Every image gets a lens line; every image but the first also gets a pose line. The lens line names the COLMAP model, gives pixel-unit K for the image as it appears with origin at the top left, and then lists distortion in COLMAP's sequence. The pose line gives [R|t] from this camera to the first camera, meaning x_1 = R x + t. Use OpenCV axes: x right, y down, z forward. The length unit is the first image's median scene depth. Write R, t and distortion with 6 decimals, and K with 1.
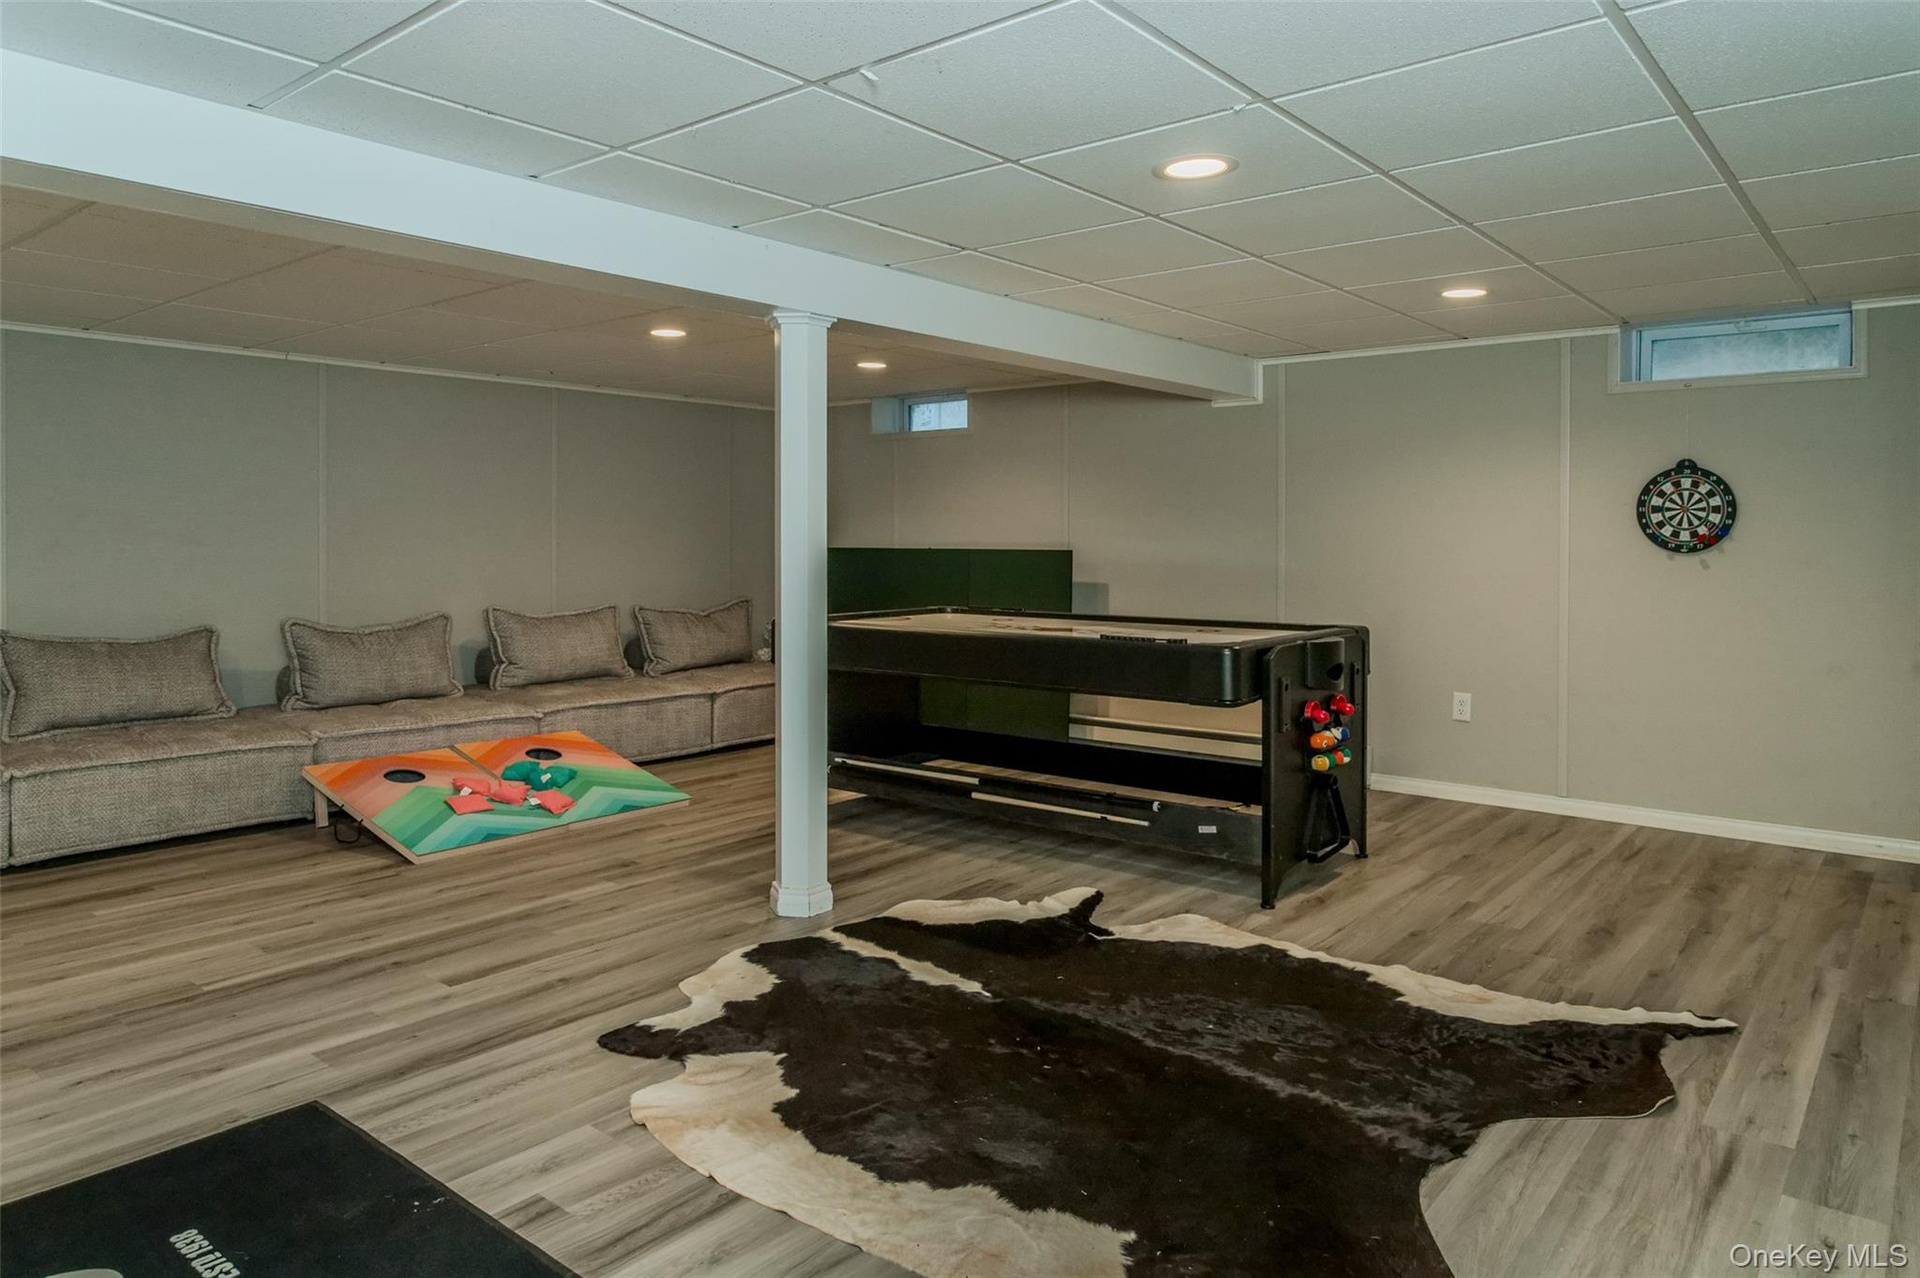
lens RADIAL K [[1237.1, 0, 960.0], [0, 1237.1, 639.0], [0, 0, 1]] dist [0.003441, 0.000700]
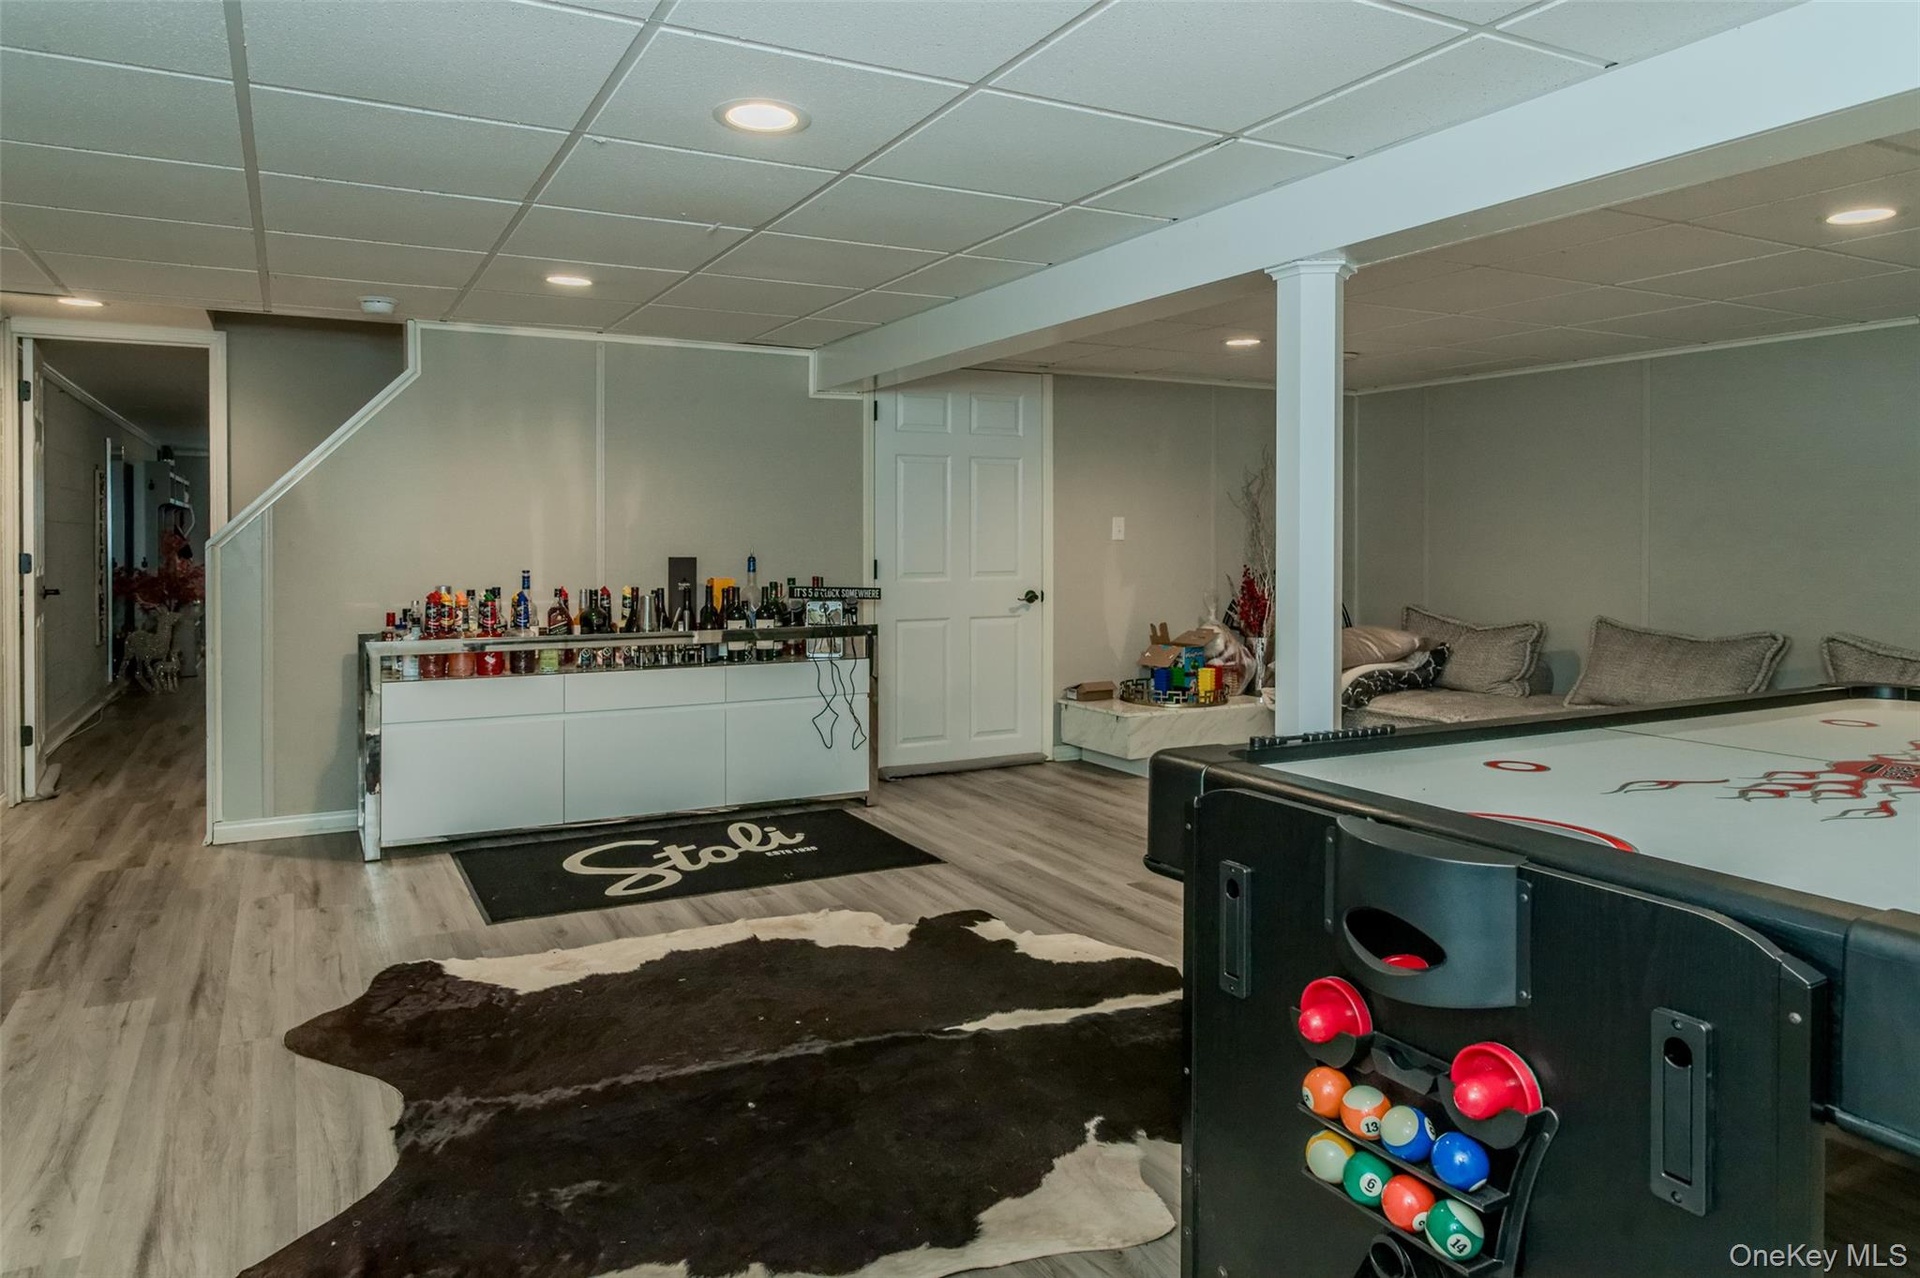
lens RADIAL K [[1237.1, 0, 960.0], [0, 1237.1, 639.0], [0, 0, 1]] dist [0.003441, 0.000700]
pose [[-0.381055, 0.073218, -0.921649, 1.158183], [-0.077229, 0.990855, 0.110647, -0.147478], [0.921321, 0.113341, -0.371915, 1.782559]]
